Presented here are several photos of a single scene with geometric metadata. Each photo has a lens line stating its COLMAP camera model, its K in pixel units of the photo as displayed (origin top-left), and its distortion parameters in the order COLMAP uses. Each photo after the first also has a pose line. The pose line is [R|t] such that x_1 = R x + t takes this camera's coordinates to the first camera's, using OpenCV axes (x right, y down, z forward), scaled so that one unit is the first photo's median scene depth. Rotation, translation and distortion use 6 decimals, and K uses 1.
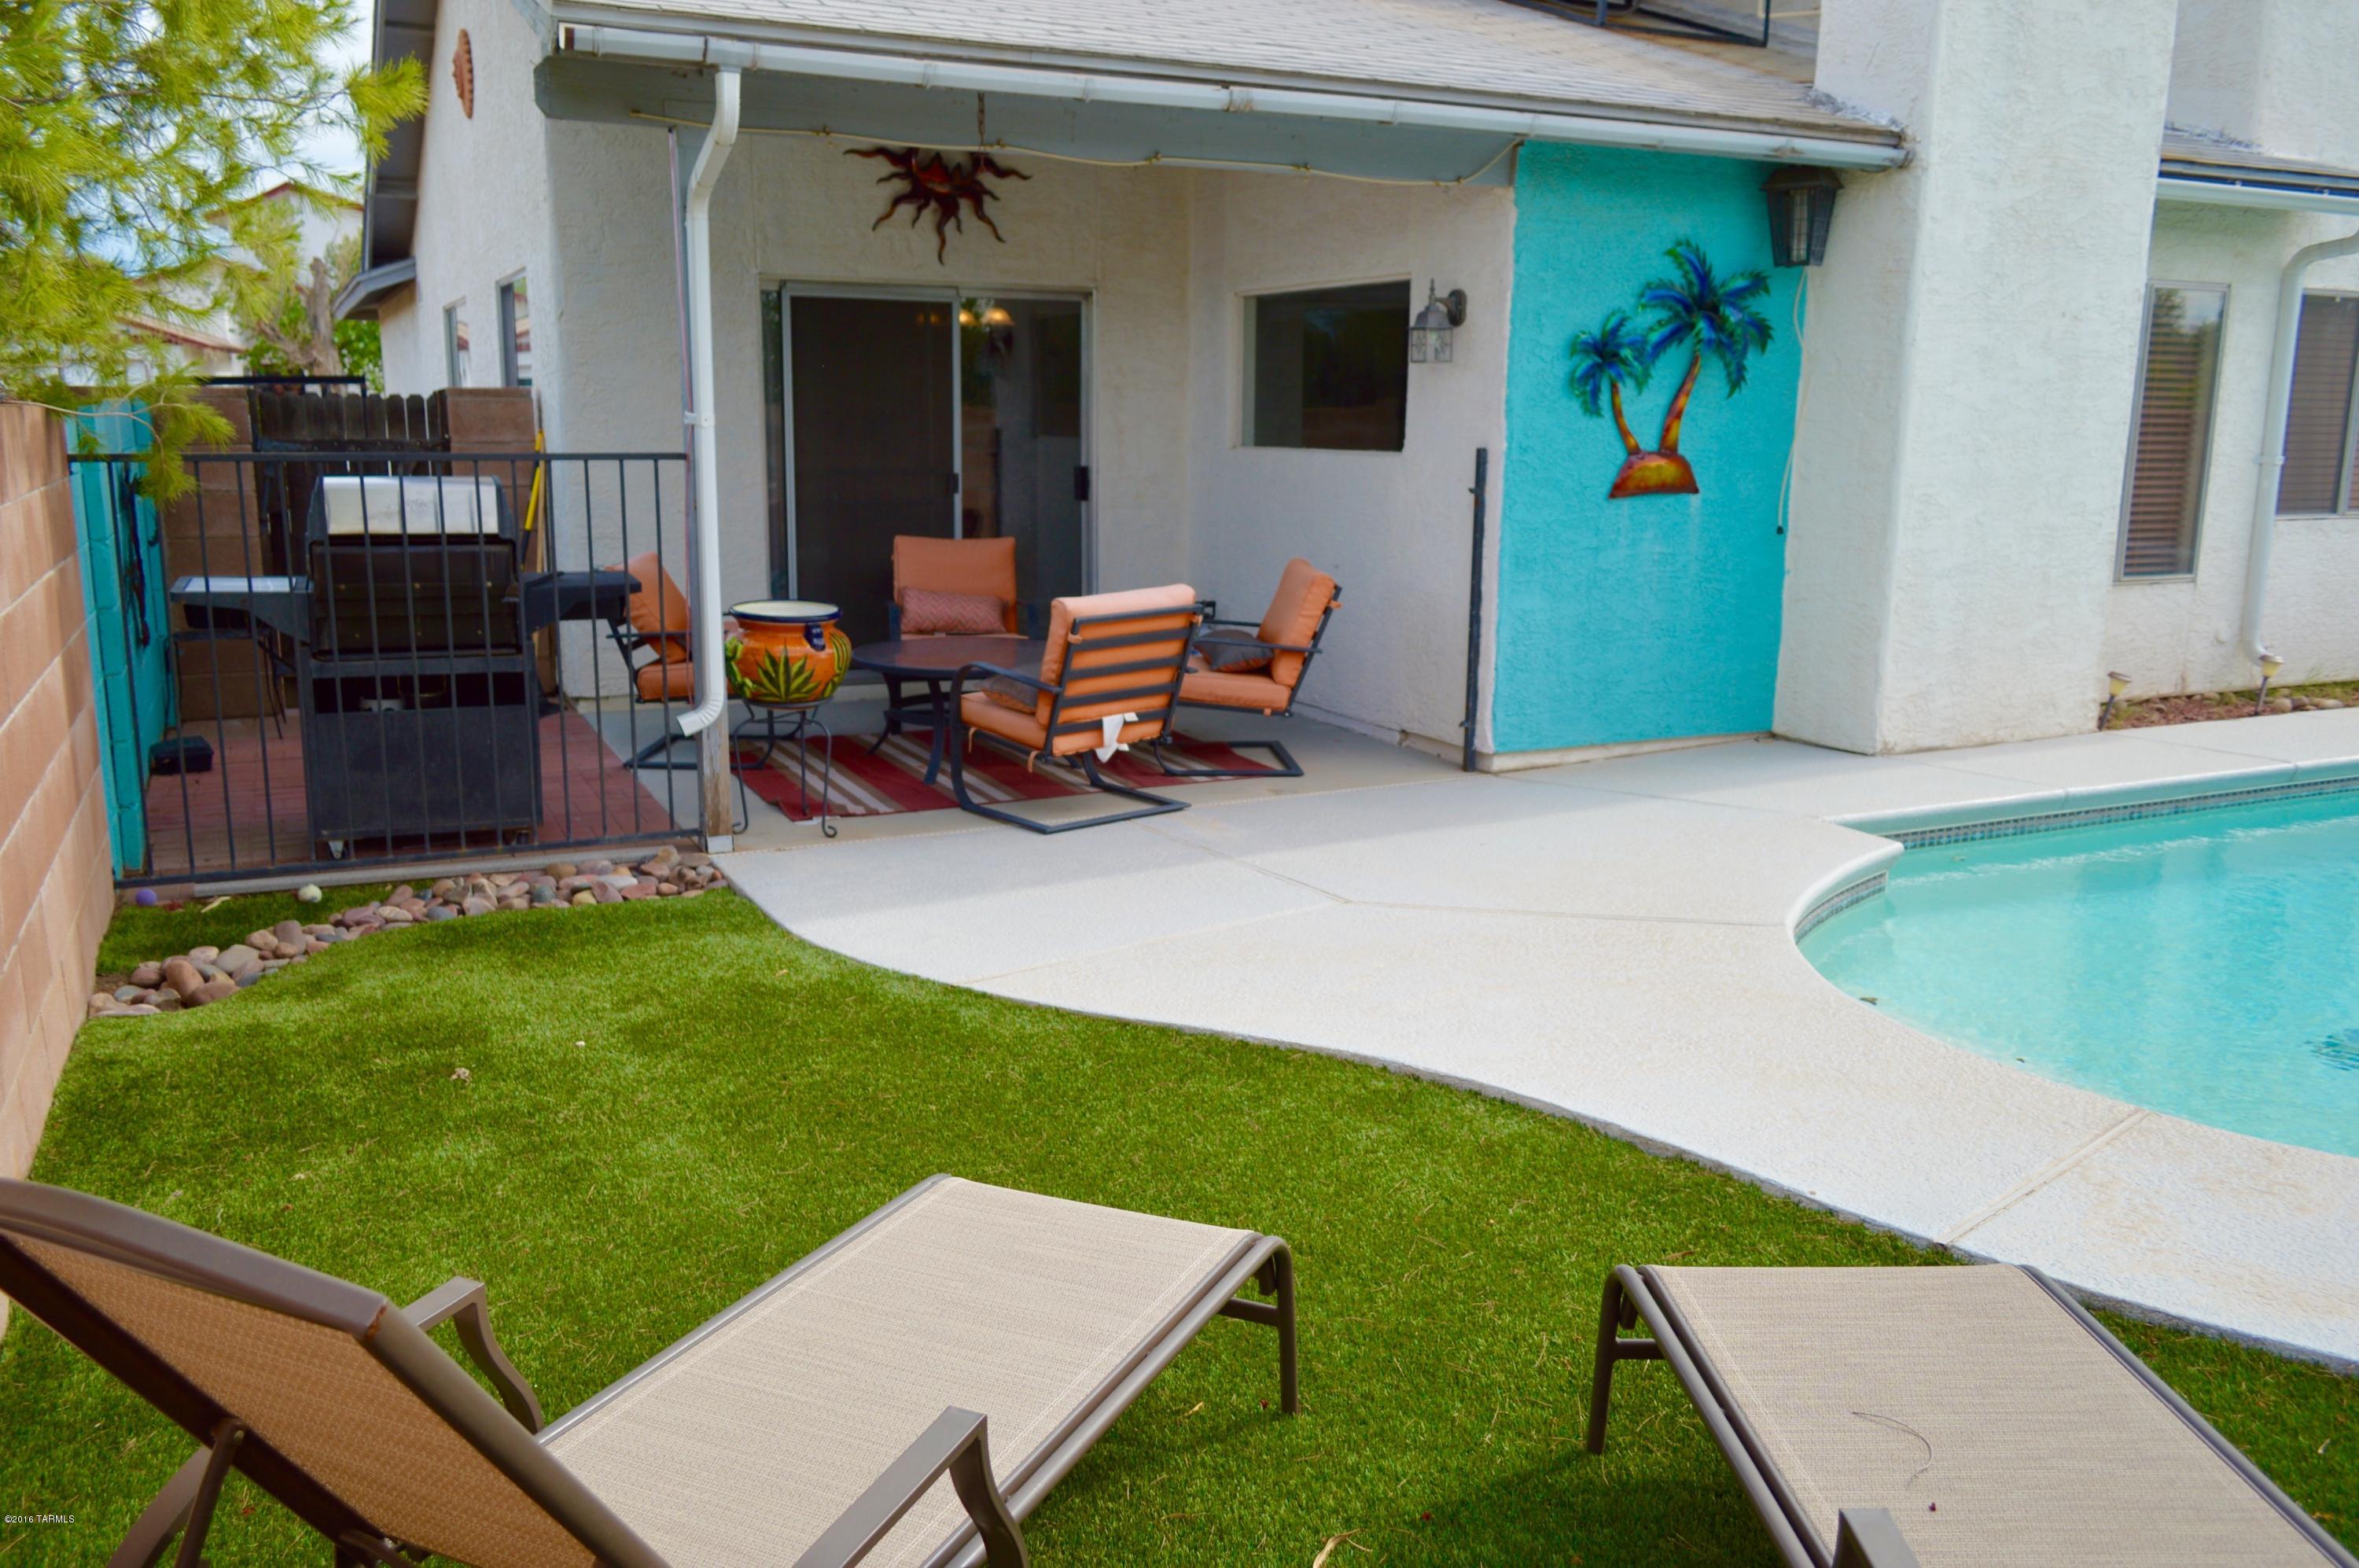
lens RADIAL K [[1849.6, 0, 1167.4], [0, 1849.6, 779.7], [0, 0, 1]] dist [-0.012628, 0.004573]
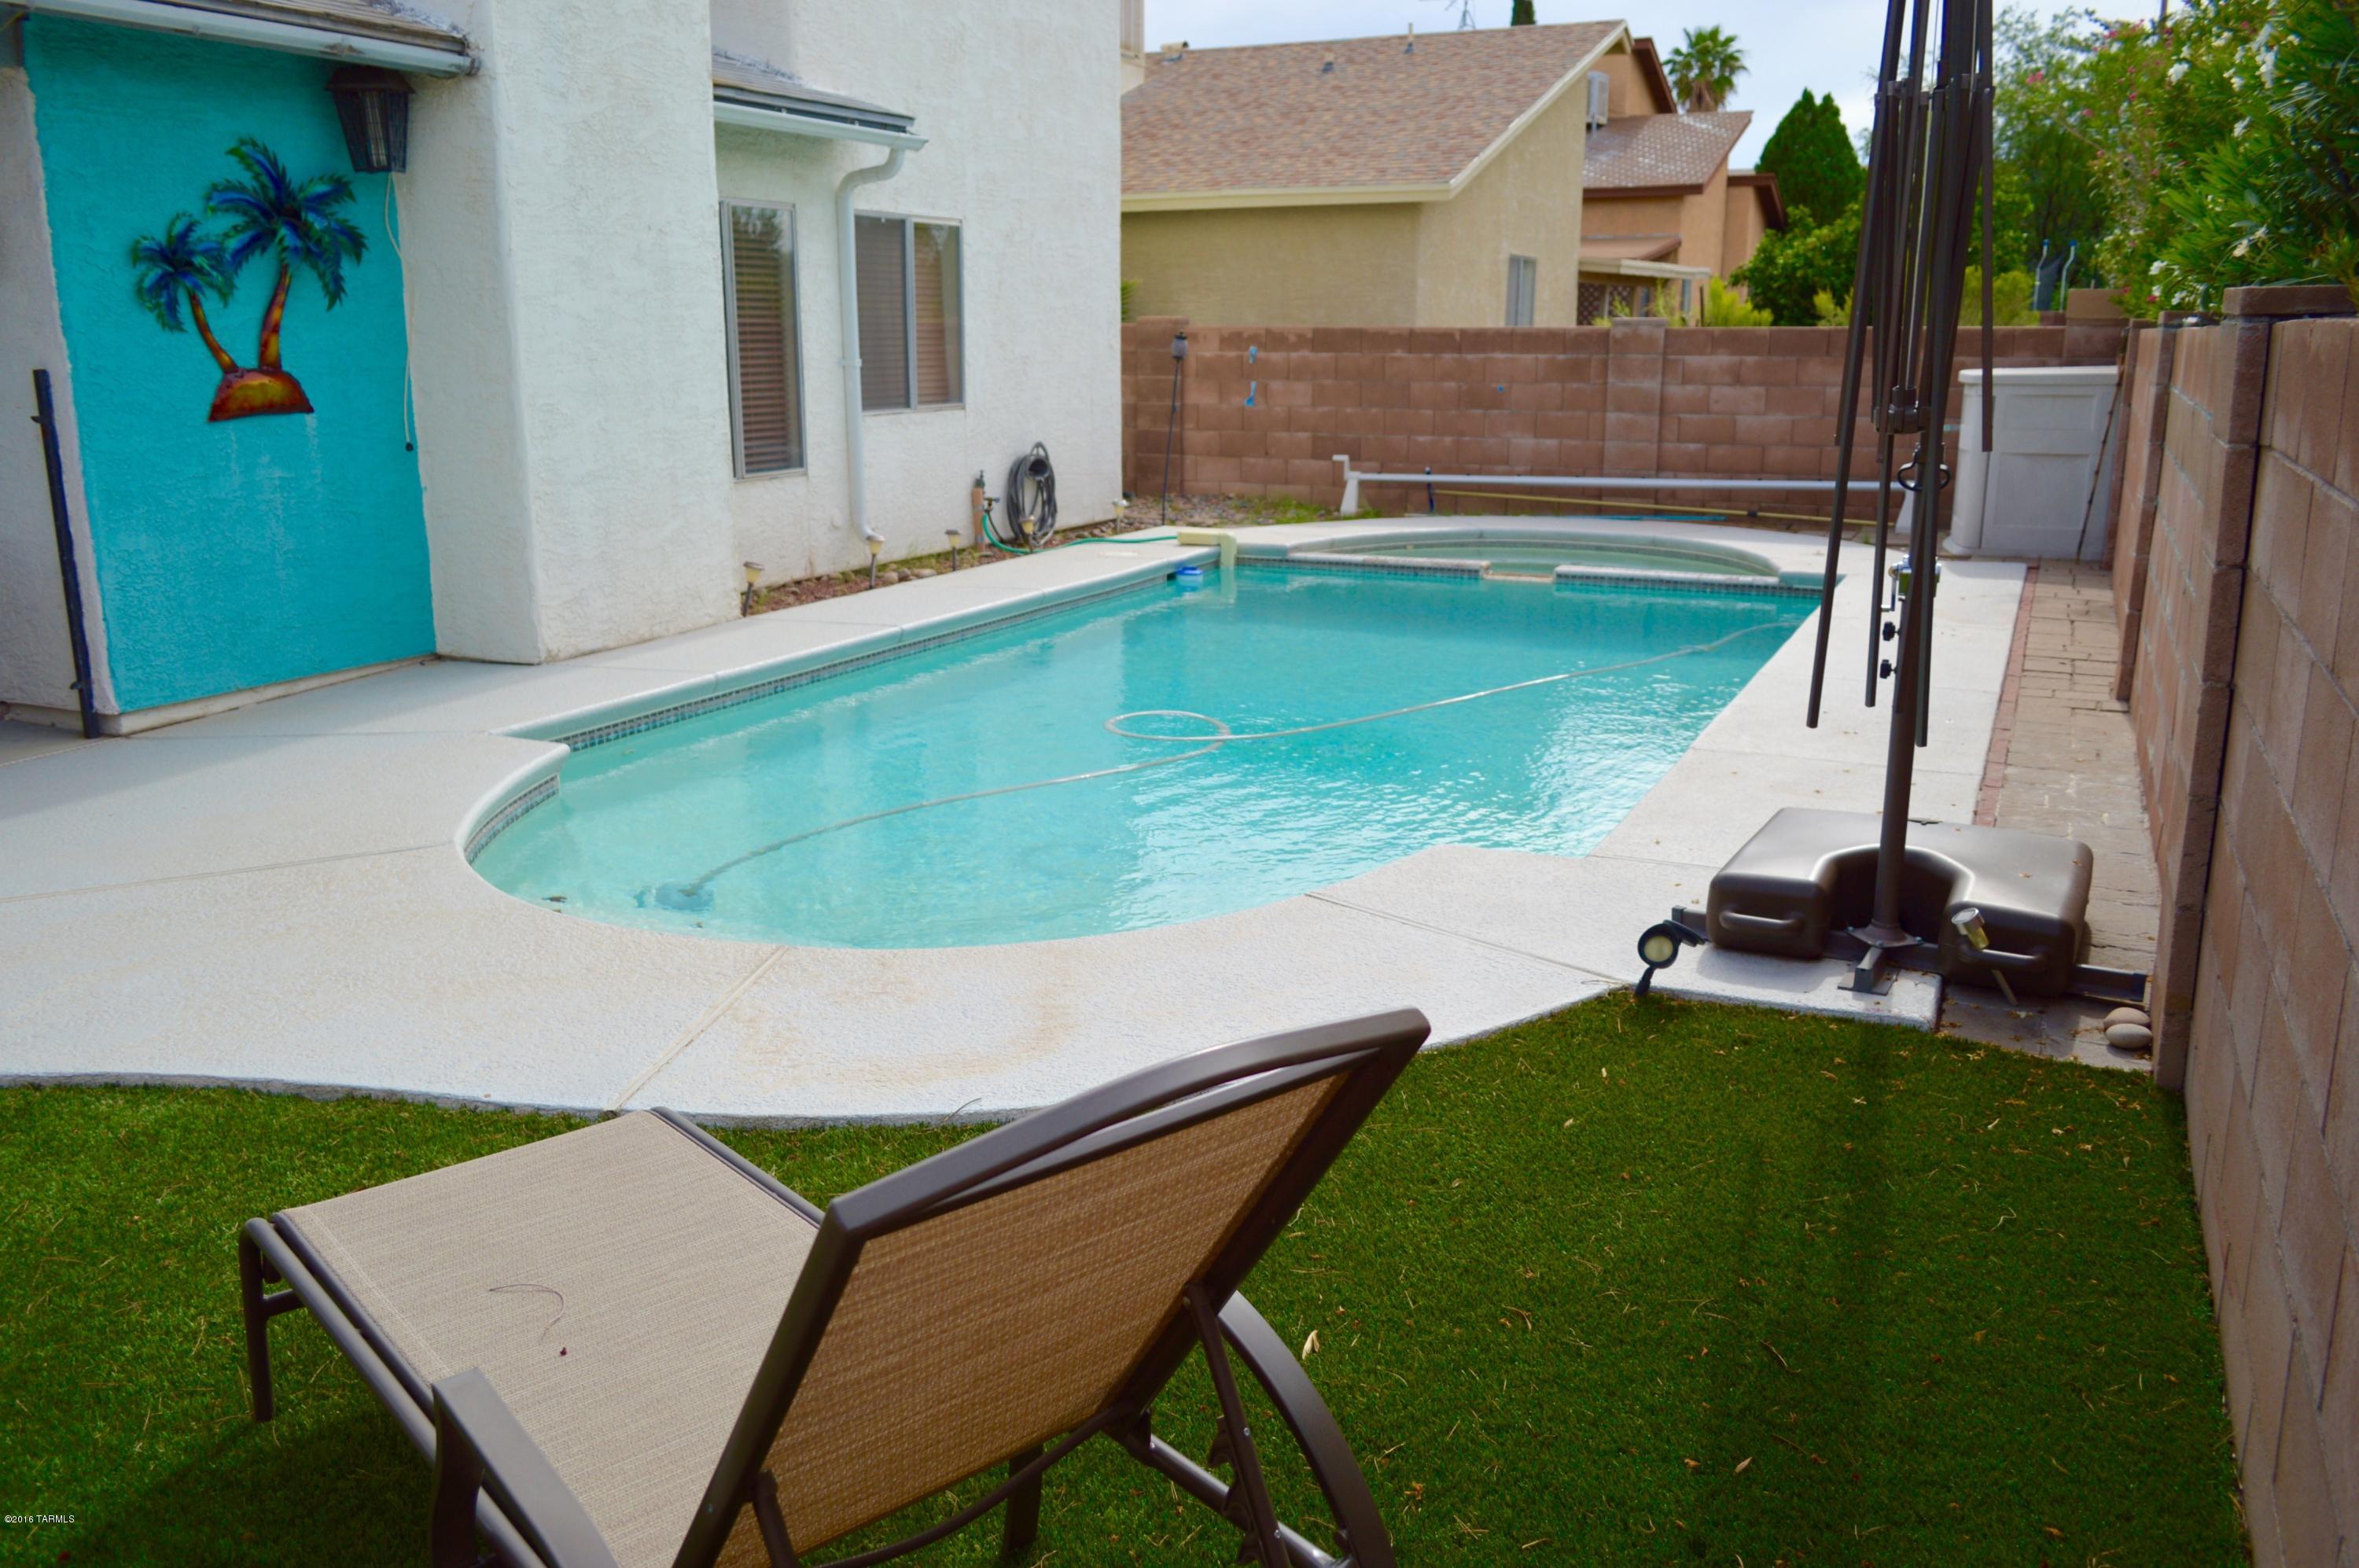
lens RADIAL K [[1849.6, 0, 1161.1], [0, 1849.6, 781.4], [0, 0, 1]] dist [-0.012628, 0.004573]
pose [[0.780287, -0.158978, 0.604879, 0.026307], [0.133185, 0.987207, 0.087658, 0.007269], [-0.611076, 0.012162, 0.791478, -0.012356]]
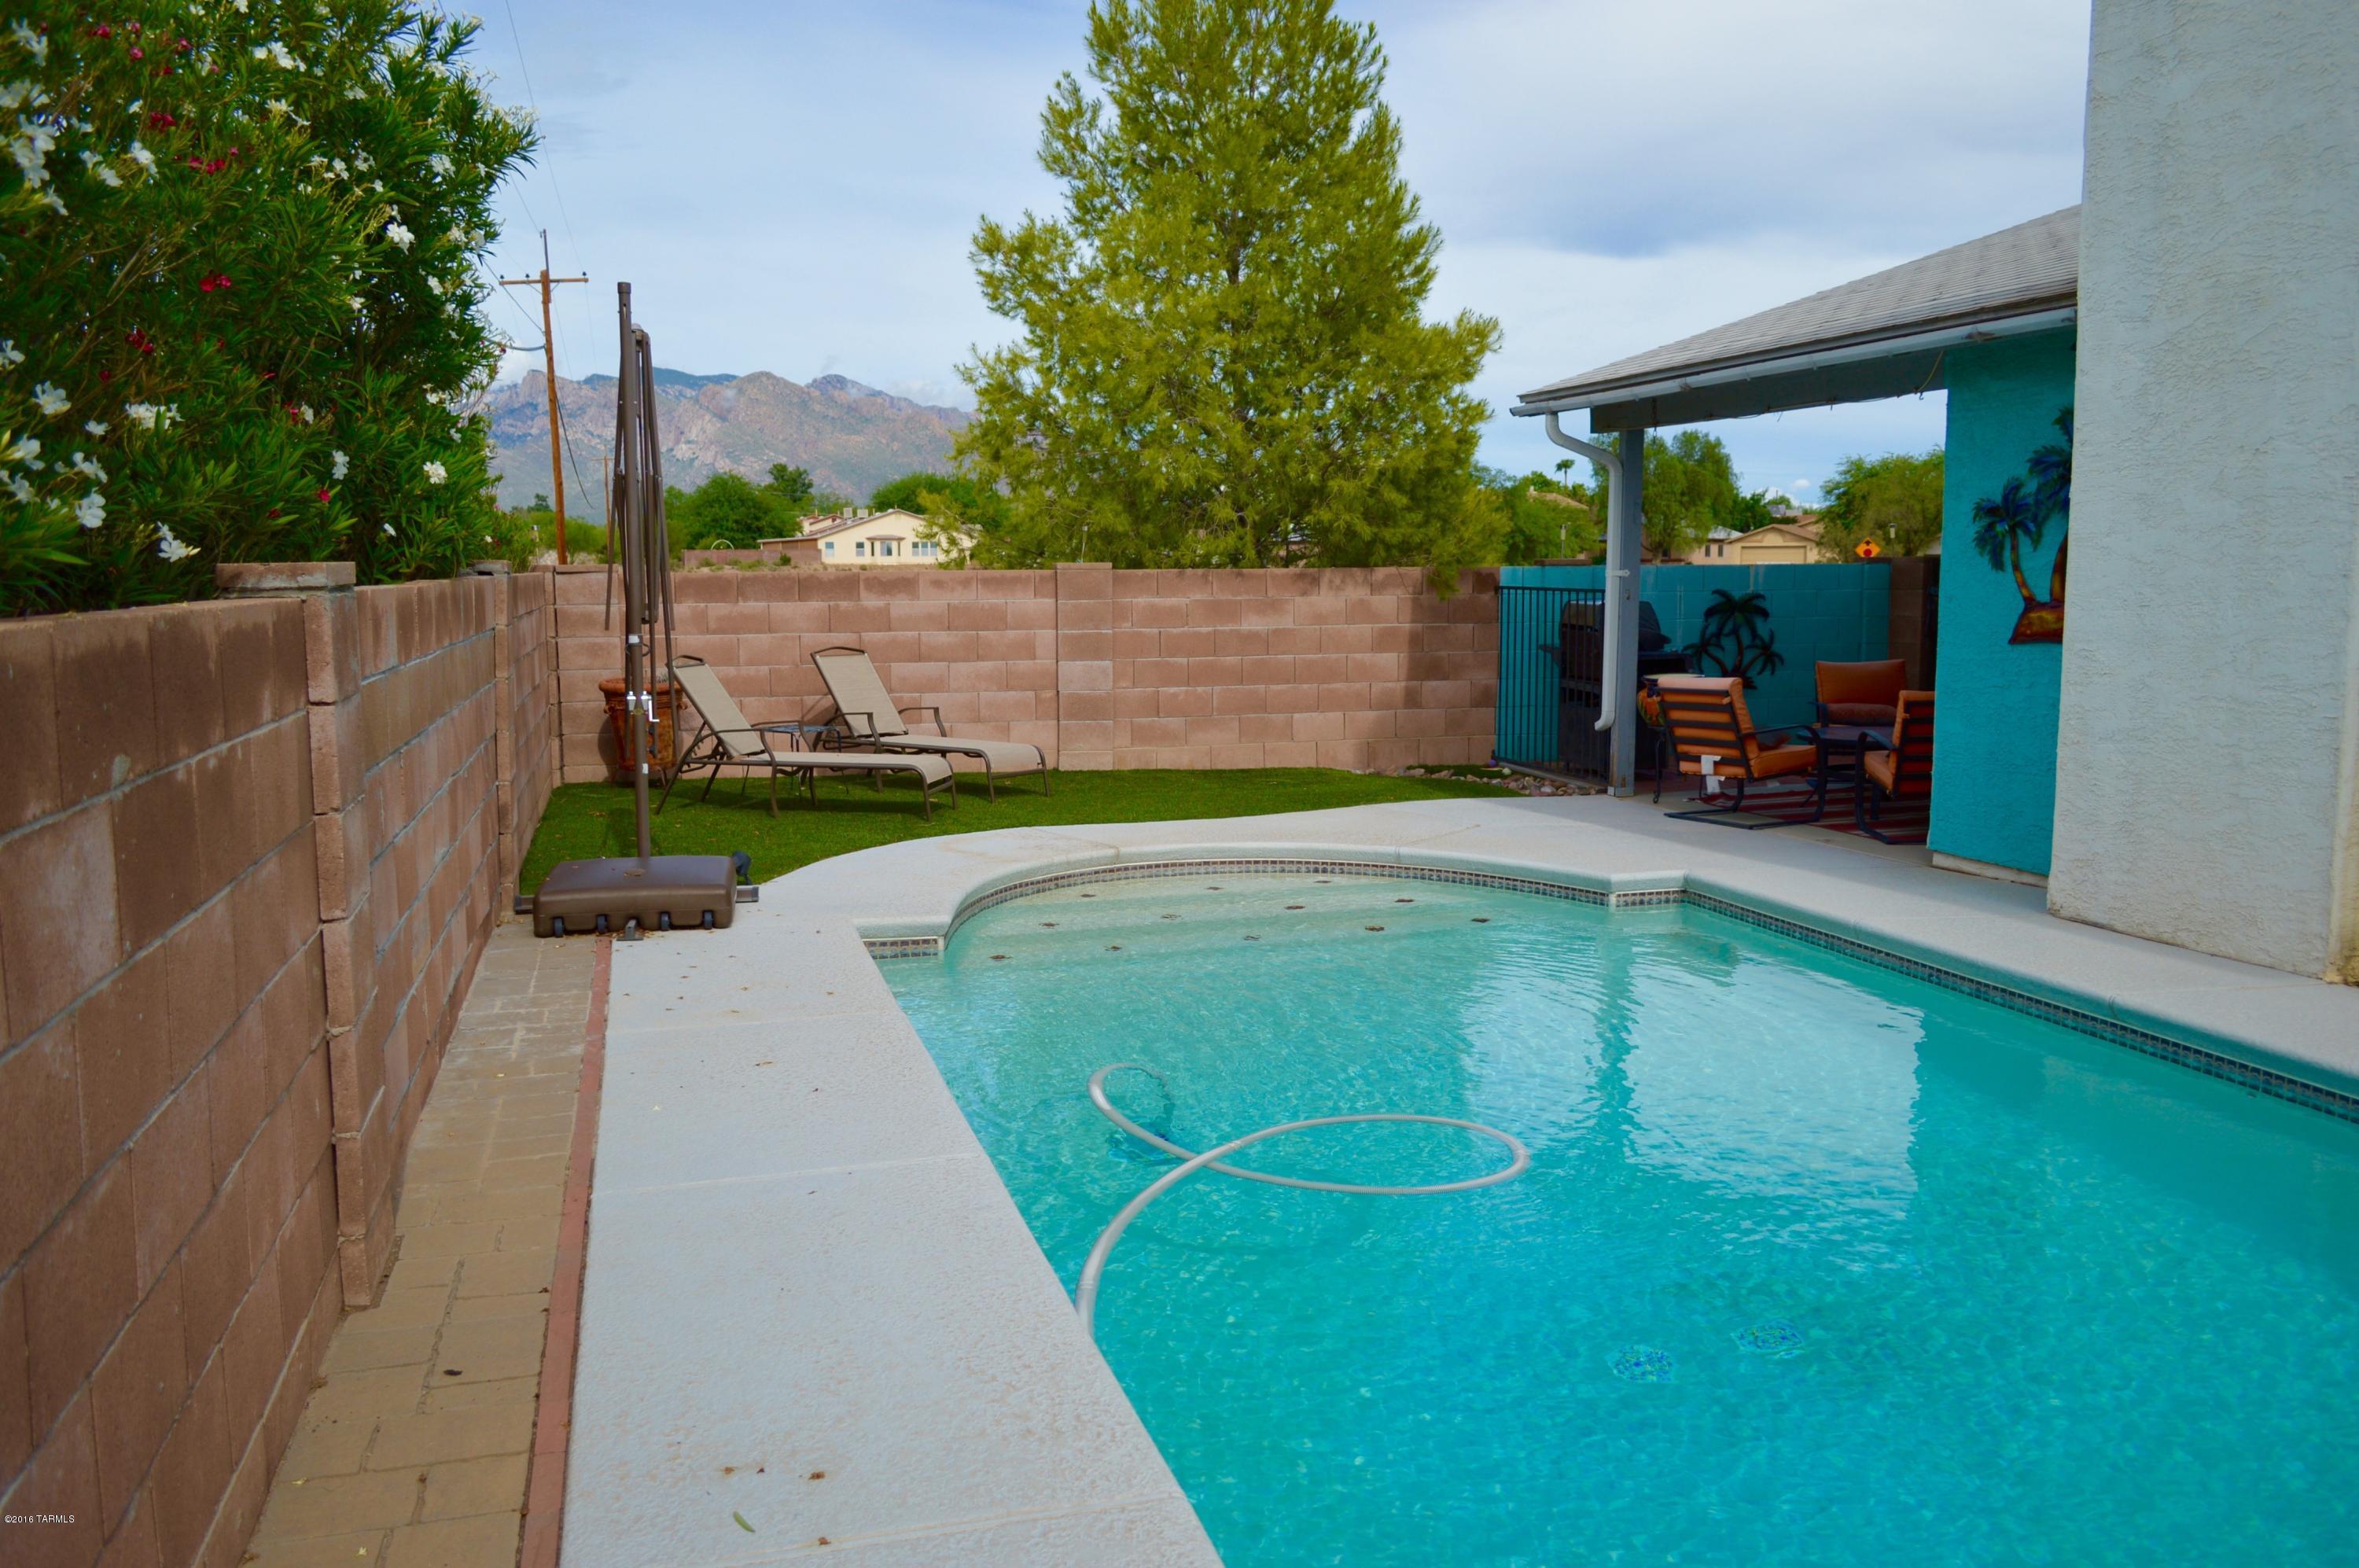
lens RADIAL K [[1849.6, 0, 1180.7], [0, 1849.6, 784.0], [0, 0, 1]] dist [-0.012628, 0.004573]
pose [[-0.162548, 0.108784, -0.980686, 1.481945], [-0.197082, 0.970296, 0.140297, -0.132647], [0.966818, 0.216081, -0.136280, 0.714084]]
